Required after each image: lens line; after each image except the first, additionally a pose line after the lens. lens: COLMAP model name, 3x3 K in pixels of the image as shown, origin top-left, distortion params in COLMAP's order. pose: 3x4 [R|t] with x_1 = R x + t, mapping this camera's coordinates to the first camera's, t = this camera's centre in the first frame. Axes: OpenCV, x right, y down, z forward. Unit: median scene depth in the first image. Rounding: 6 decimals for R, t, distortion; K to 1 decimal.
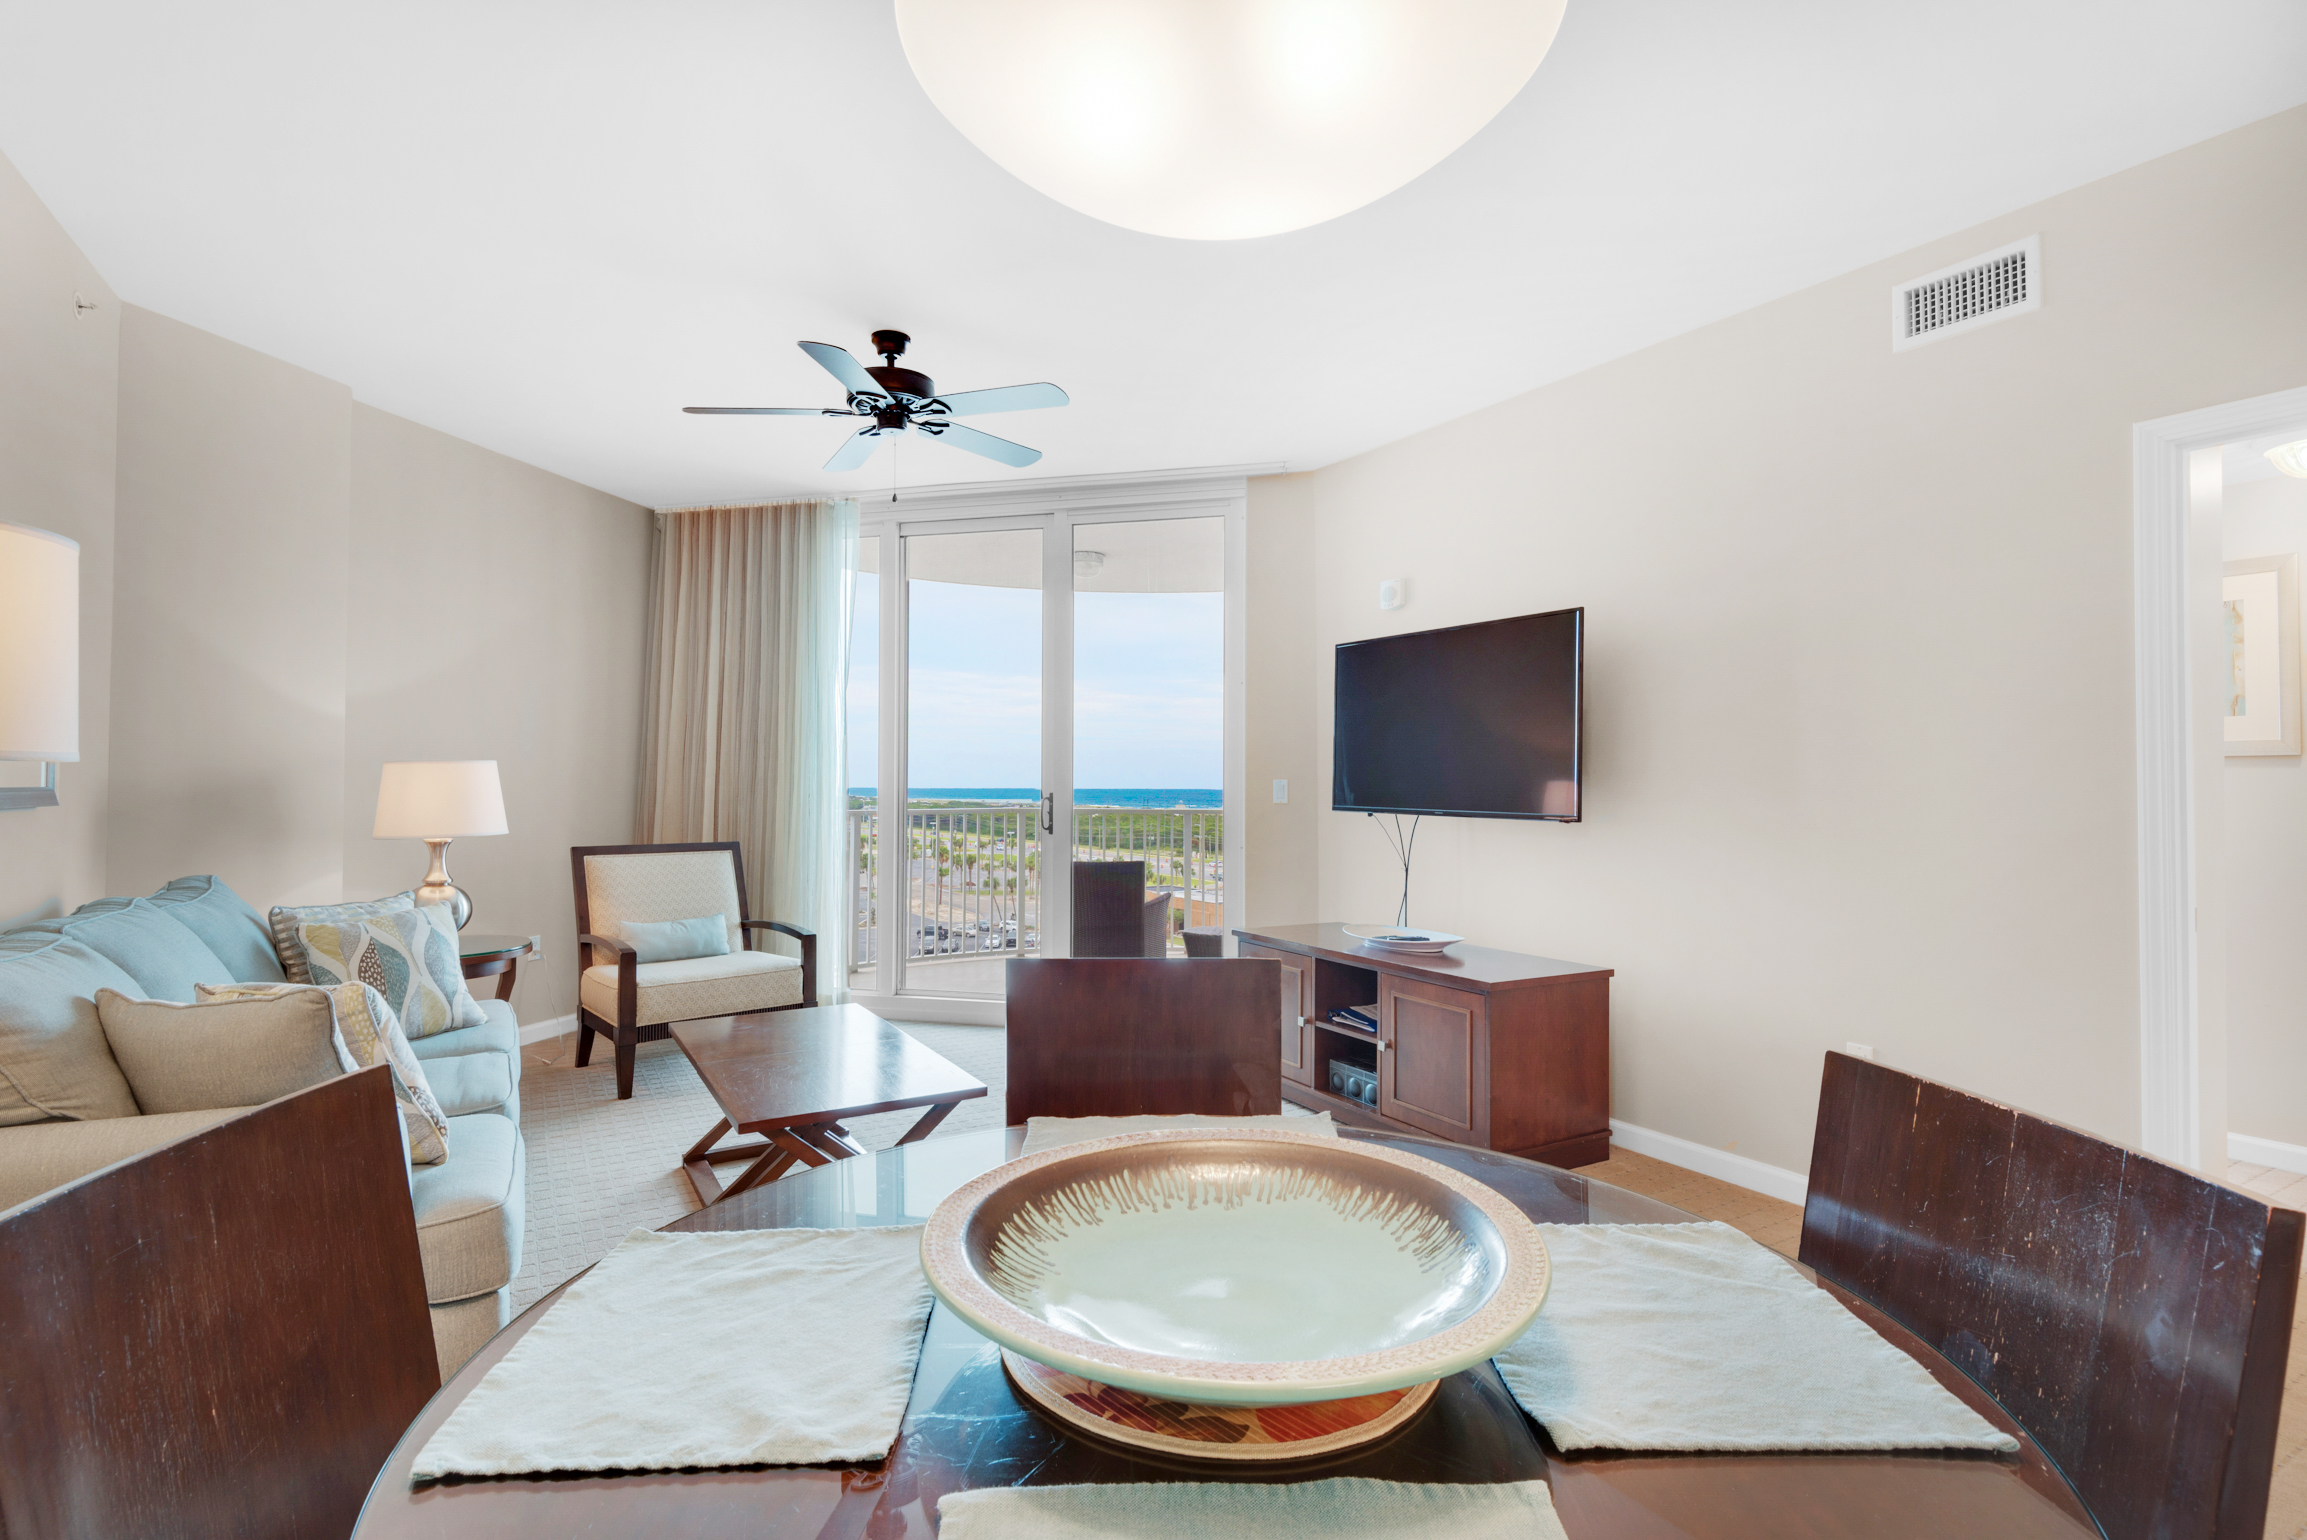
lens RADIAL K [[1087.4, 0, 1152.8], [0, 1087.4, 783.1], [0, 0, 1]] dist [0.002934, -0.006700]
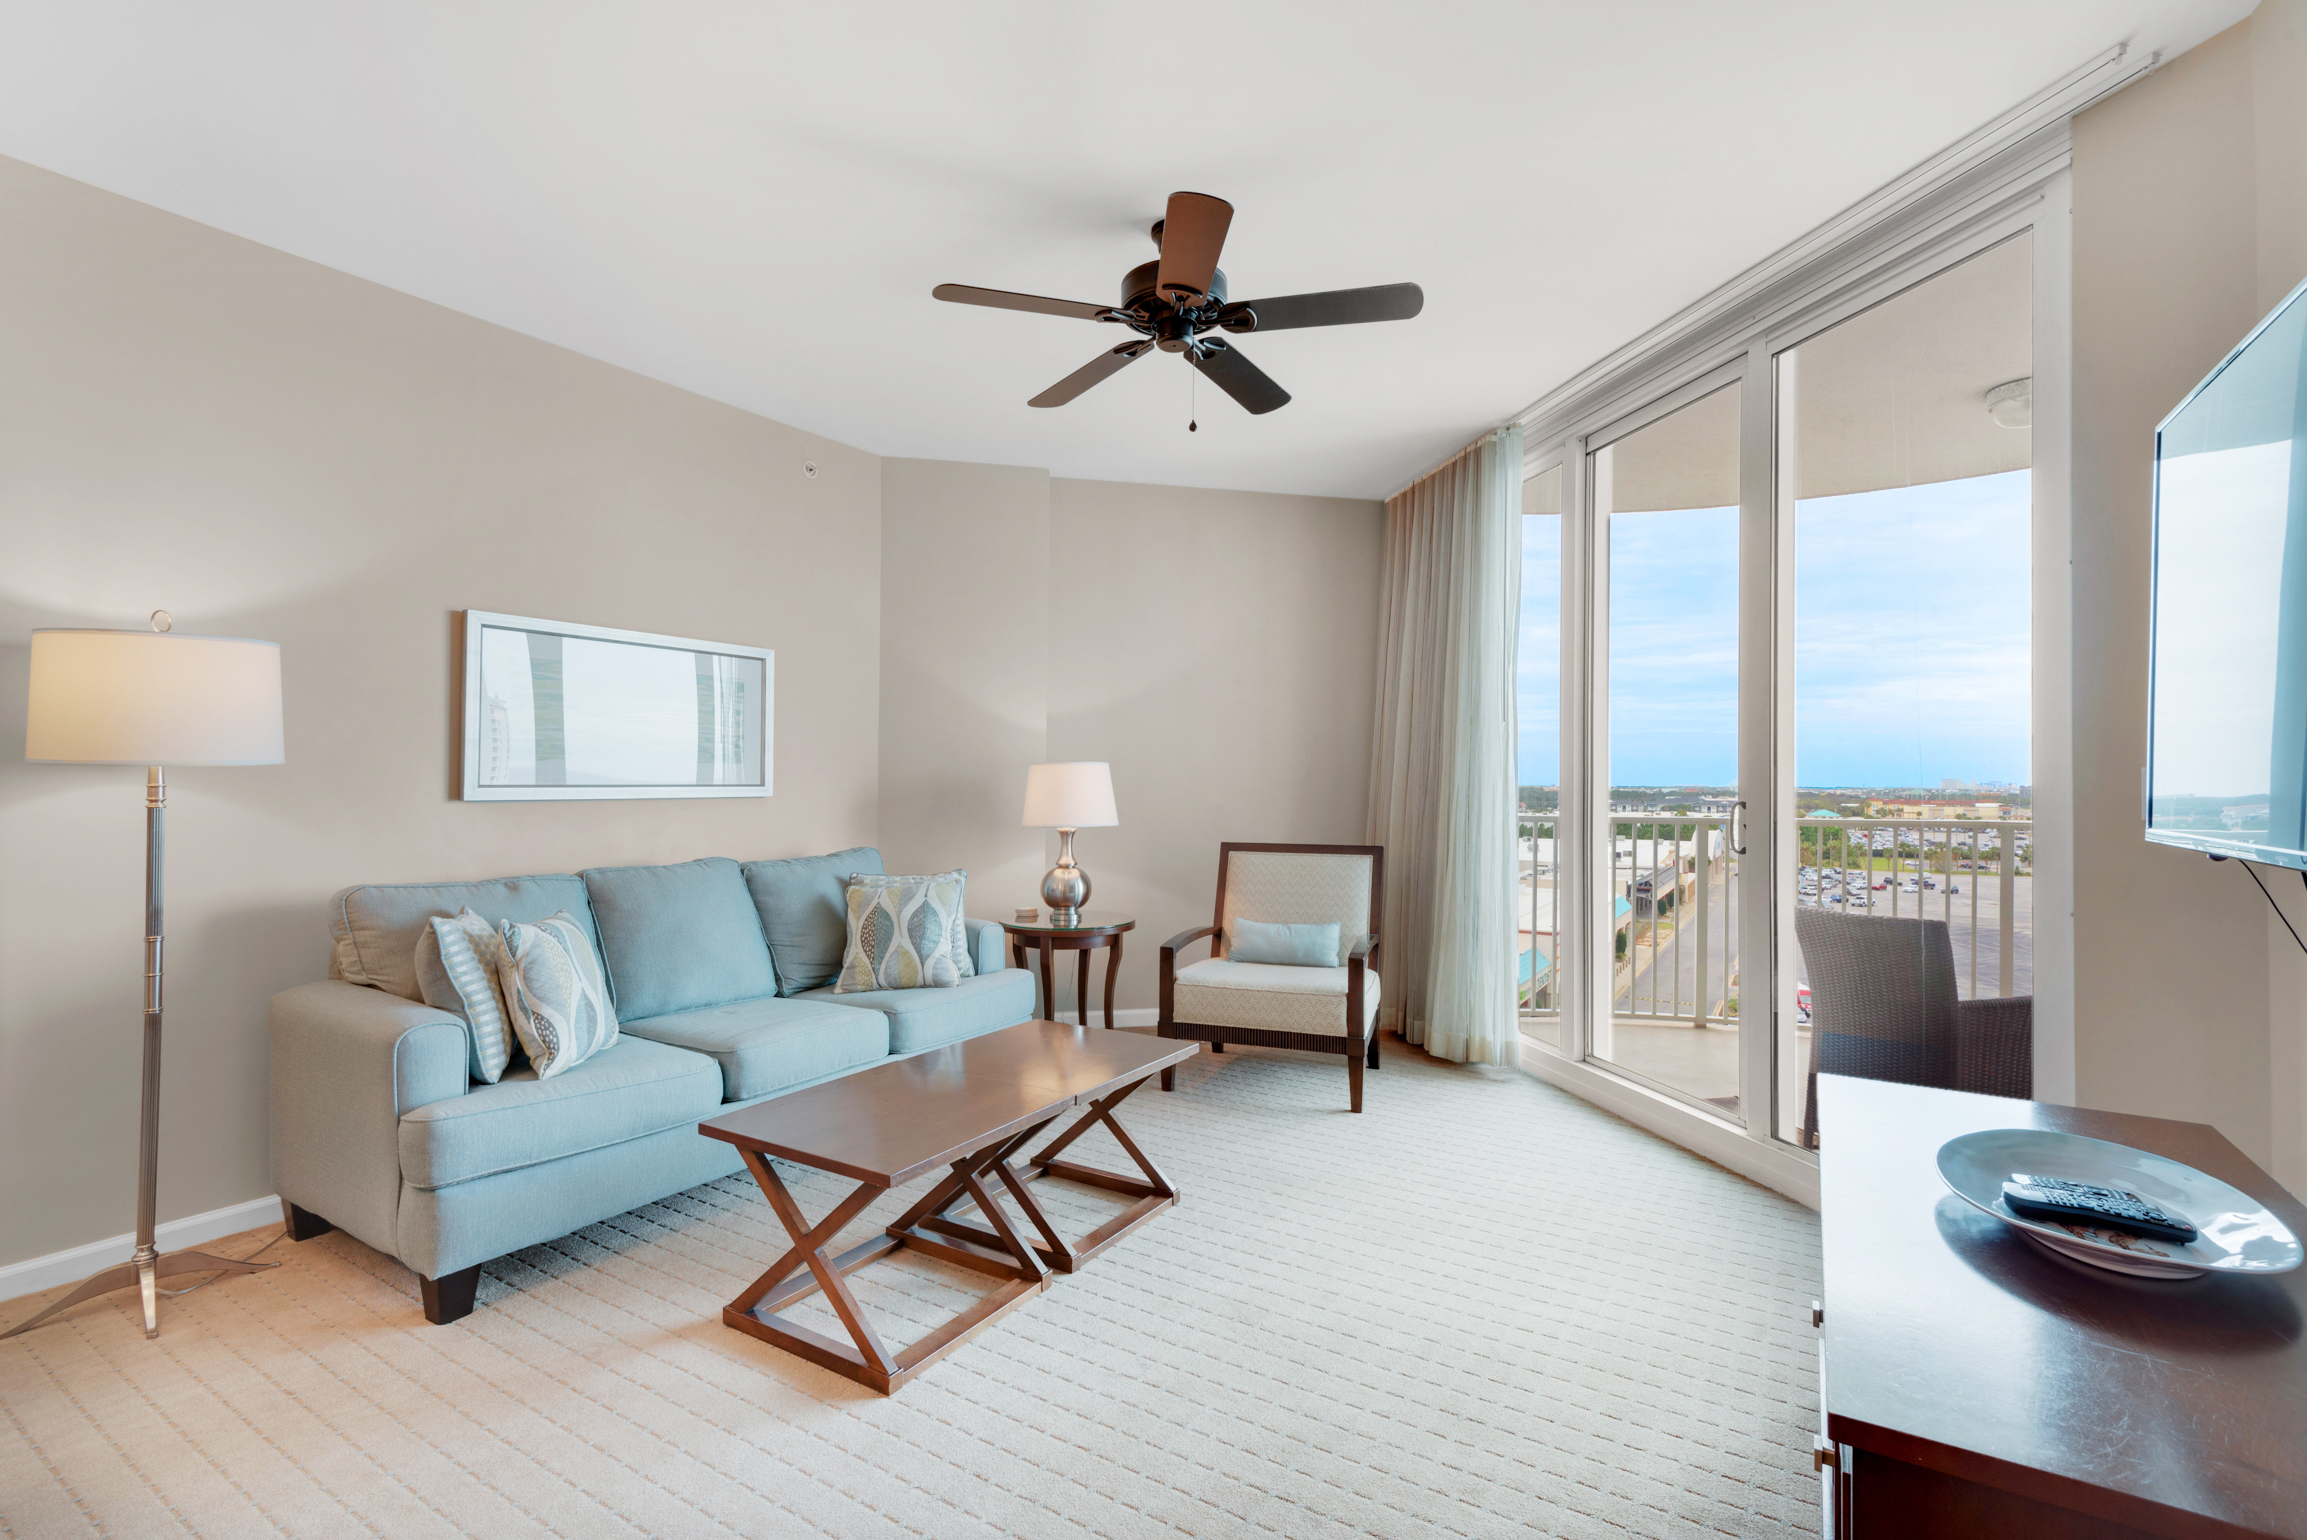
lens RADIAL K [[1052.3, 0, 1106.2], [0, 1052.3, 787.2], [0, 0, 1]] dist [0.012221, -0.009639]
pose [[0.443031, -0.000708, -0.896506, 0.331652], [0.003911, 0.999992, 0.001143, 0.003581], [0.896498, -0.004013, 0.443031, 0.447297]]
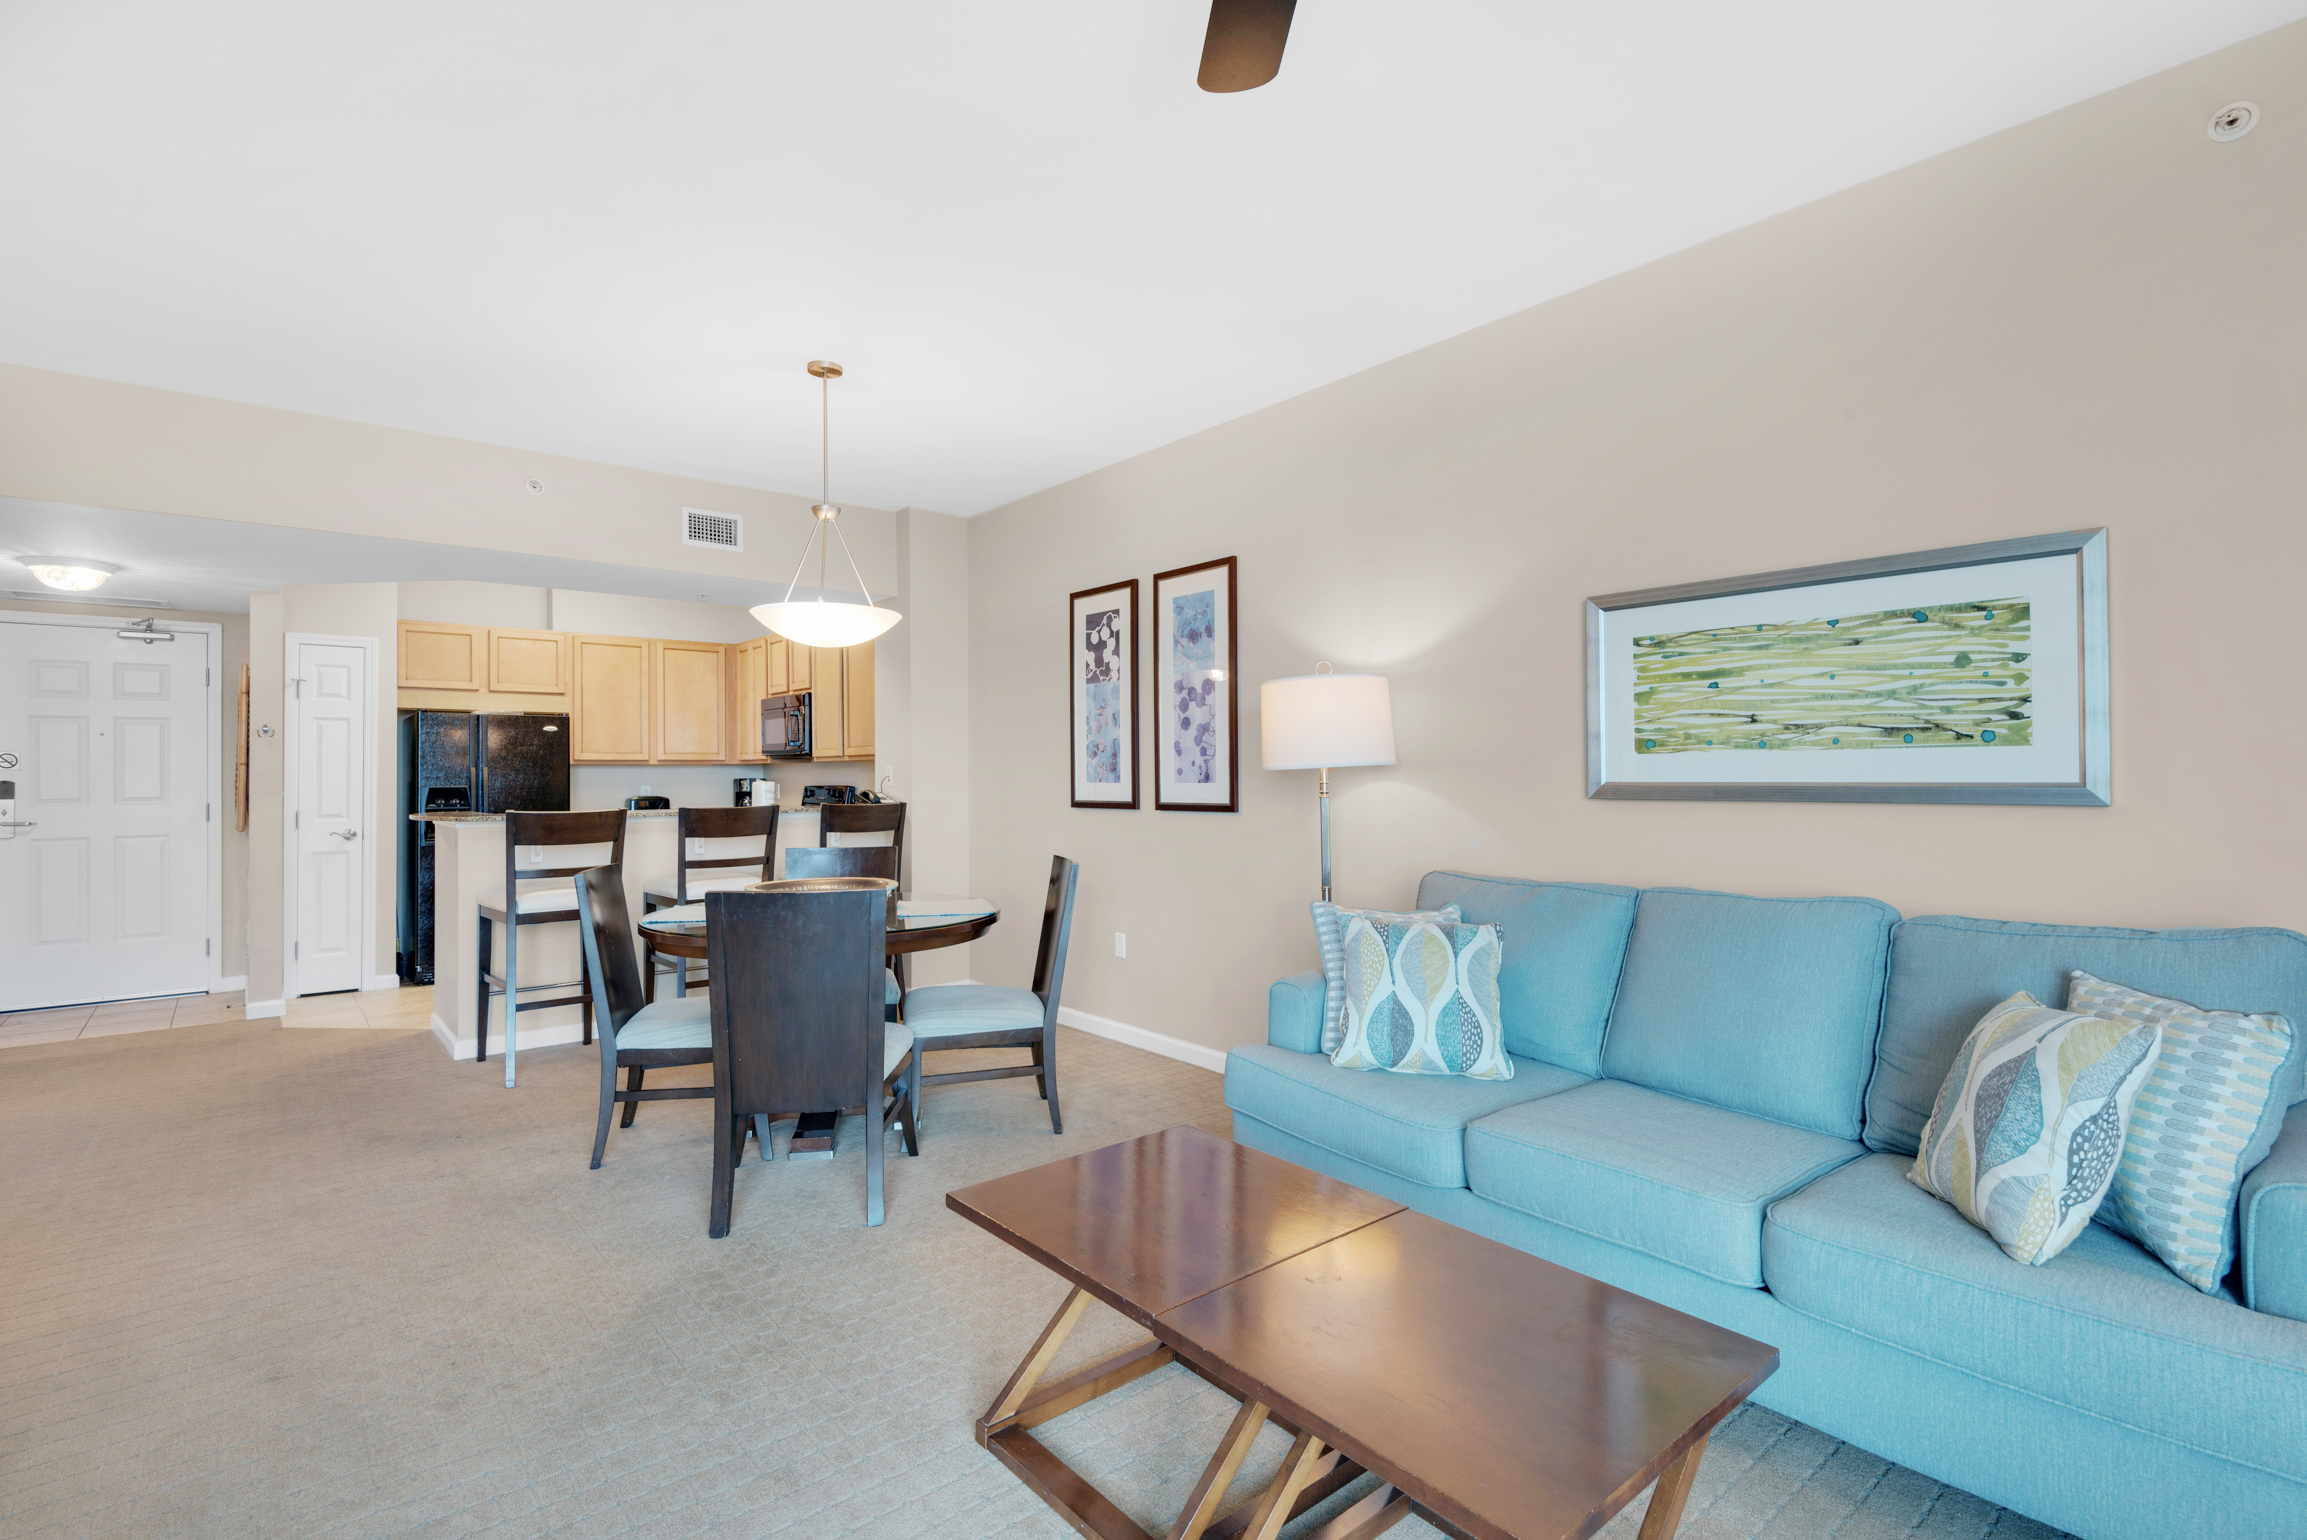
lens RADIAL K [[1052.3, 0, 1161.0], [0, 1052.3, 766.0], [0, 0, 1]] dist [0.012221, -0.009639]
pose [[-0.983601, 0.001027, -0.180354, -0.098439], [0.003339, 0.999916, -0.012515, -0.000579], [0.180326, -0.012912, -0.983522, 0.975402]]
